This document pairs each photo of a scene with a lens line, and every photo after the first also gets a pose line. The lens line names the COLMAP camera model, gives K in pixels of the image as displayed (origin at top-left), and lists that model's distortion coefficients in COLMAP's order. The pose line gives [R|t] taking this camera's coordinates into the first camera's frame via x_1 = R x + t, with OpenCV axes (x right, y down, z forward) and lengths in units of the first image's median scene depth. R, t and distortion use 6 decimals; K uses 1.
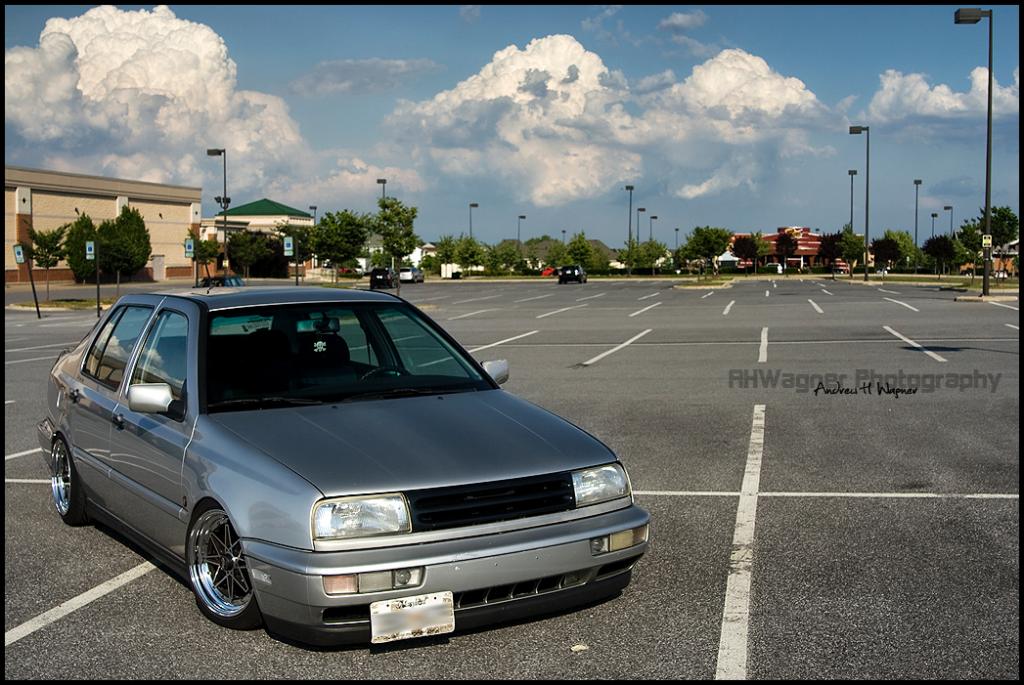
lens RADIAL K [[1315.1, 0, 512.6], [0, 1315.1, 345.7], [0, 0, 1]] dist [-0.116575, 0.000000]
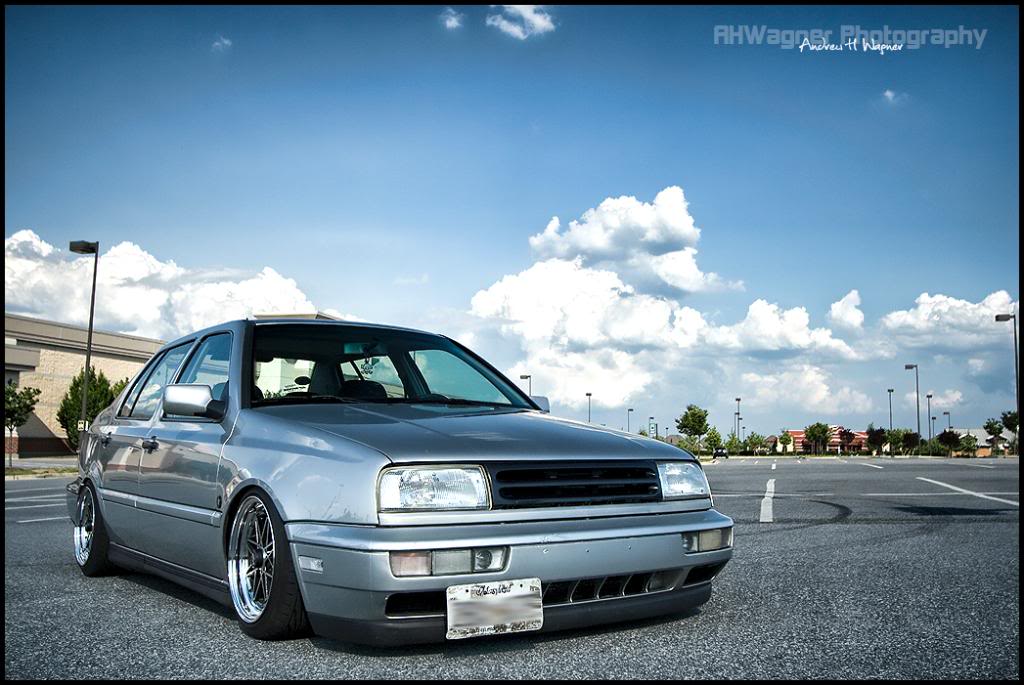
lens RADIAL K [[976.3, 0, 514.1], [0, 976.3, 344.0], [0, 0, 1]] dist [0.000342, 0.000000]
pose [[0.998581, 0.016992, 0.050465, -0.091445], [-0.007245, 0.982264, -0.187362, 0.147746], [-0.052753, 0.186731, 0.980994, 0.334045]]
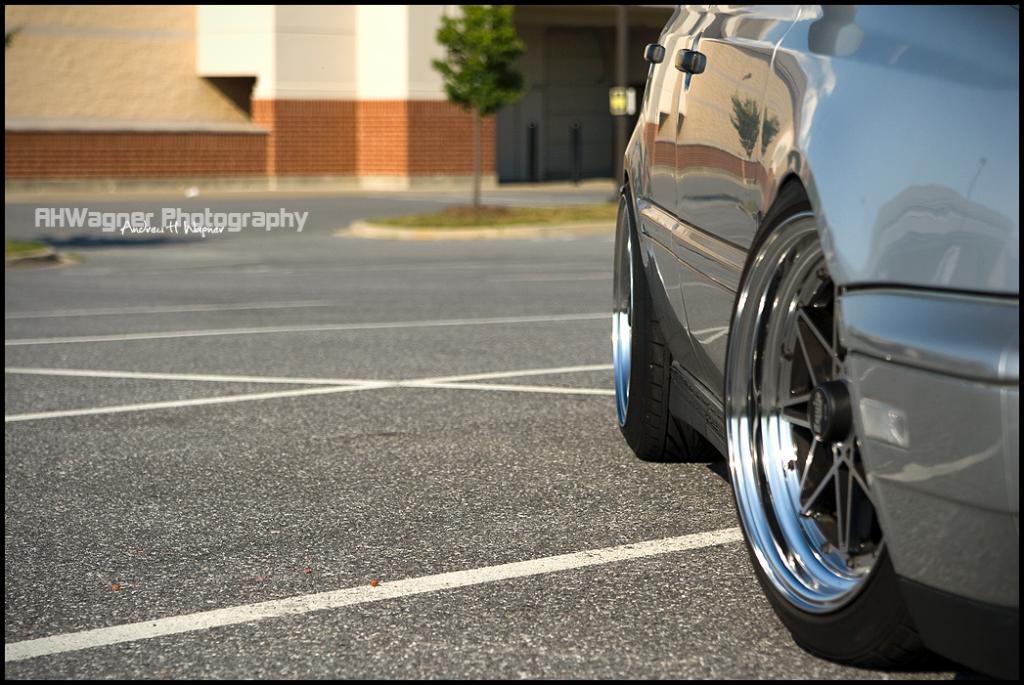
lens RADIAL K [[3315.6, 0, 513.2], [0, 3315.6, 343.8], [0, 0, 1]] dist [0.223119, 0.000000]
pose [[0.862908, 0.029119, -0.504522, 0.070959], [-0.031024, 0.999508, 0.004627, 0.153524], [0.504408, 0.011659, 0.863387, 0.379775]]
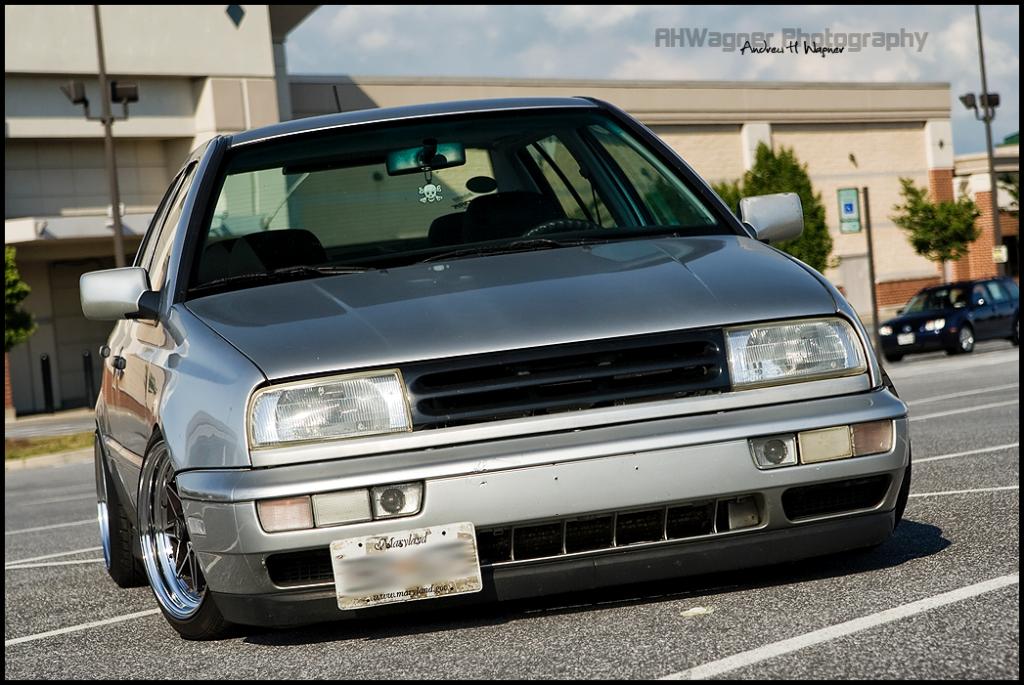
lens RADIAL K [[3315.6, 0, 509.6], [0, 3315.6, 345.1], [0, 0, 1]] dist [0.223119, 0.000000]
pose [[0.922152, -0.088744, -0.376512, 0.511801], [0.073929, 0.995819, -0.053649, 0.178434], [0.379699, 0.021638, 0.924857, -0.368236]]
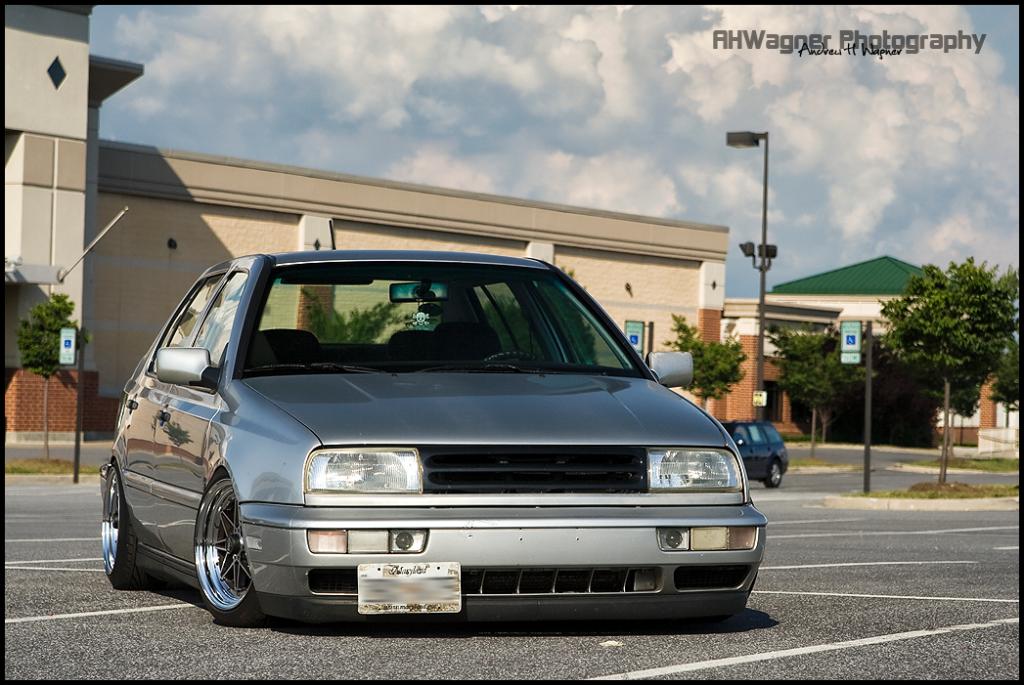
lens RADIAL K [[3315.6, 0, 514.9], [0, 3315.6, 341.5], [0, 0, 1]] dist [0.223119, 0.000000]
pose [[0.952508, 0.016979, -0.304040, 0.594833], [-0.044102, 0.995609, -0.082565, 0.207490], [0.301304, 0.092053, 0.949075, -0.963788]]
